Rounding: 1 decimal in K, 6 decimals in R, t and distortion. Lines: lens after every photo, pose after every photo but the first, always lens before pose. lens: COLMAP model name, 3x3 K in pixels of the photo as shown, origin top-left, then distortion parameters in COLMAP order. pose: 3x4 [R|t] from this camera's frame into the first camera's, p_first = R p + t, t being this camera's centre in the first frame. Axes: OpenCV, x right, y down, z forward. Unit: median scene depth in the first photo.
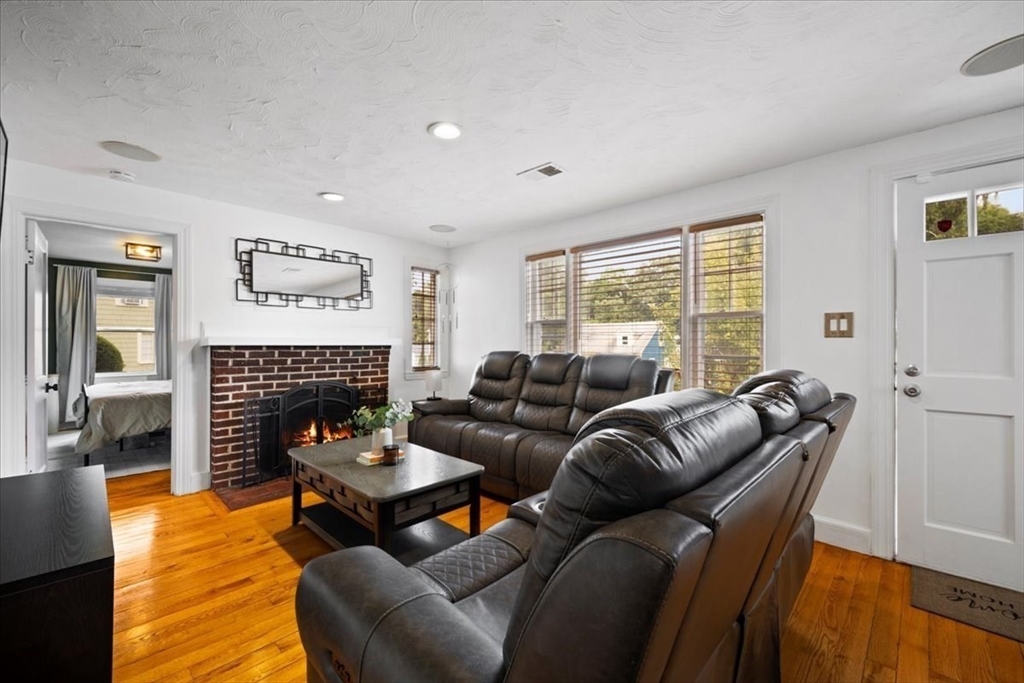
lens RADIAL K [[415.8, 0, 509.8], [0, 415.8, 343.1], [0, 0, 1]] dist [-0.001466, 0.000664]
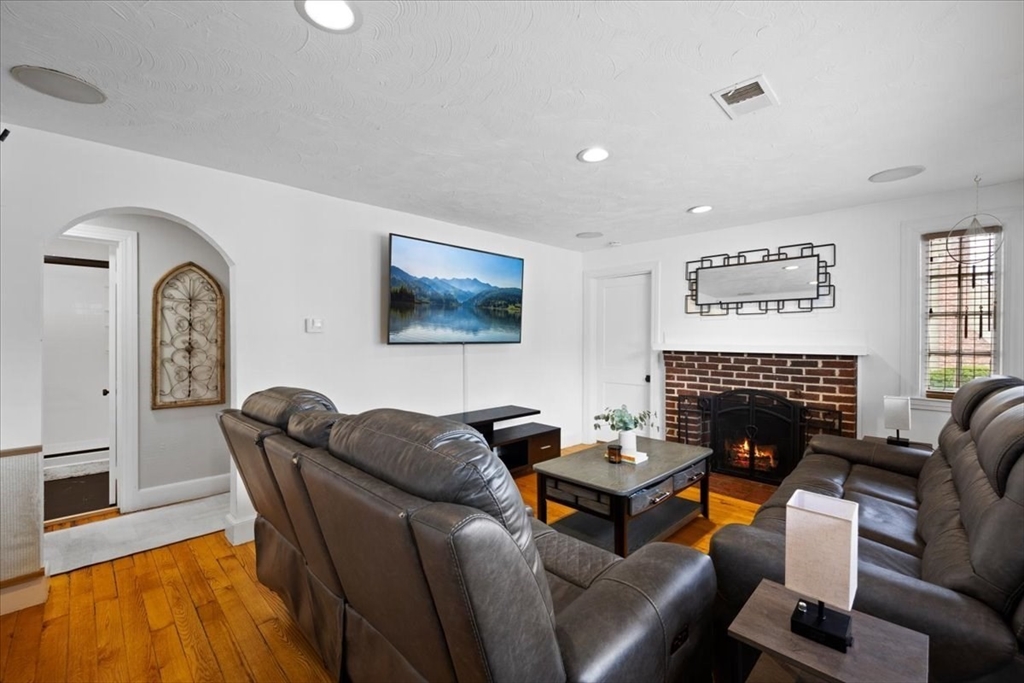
lens RADIAL K [[415.8, 0, 513.4], [0, 415.8, 344.4], [0, 0, 1]] dist [-0.001466, 0.000664]
pose [[0.012927, 0.011149, -0.999854, 0.510253], [-0.006058, 0.999920, 0.011071, -0.021057], [0.999898, 0.005914, 0.012994, 0.445370]]
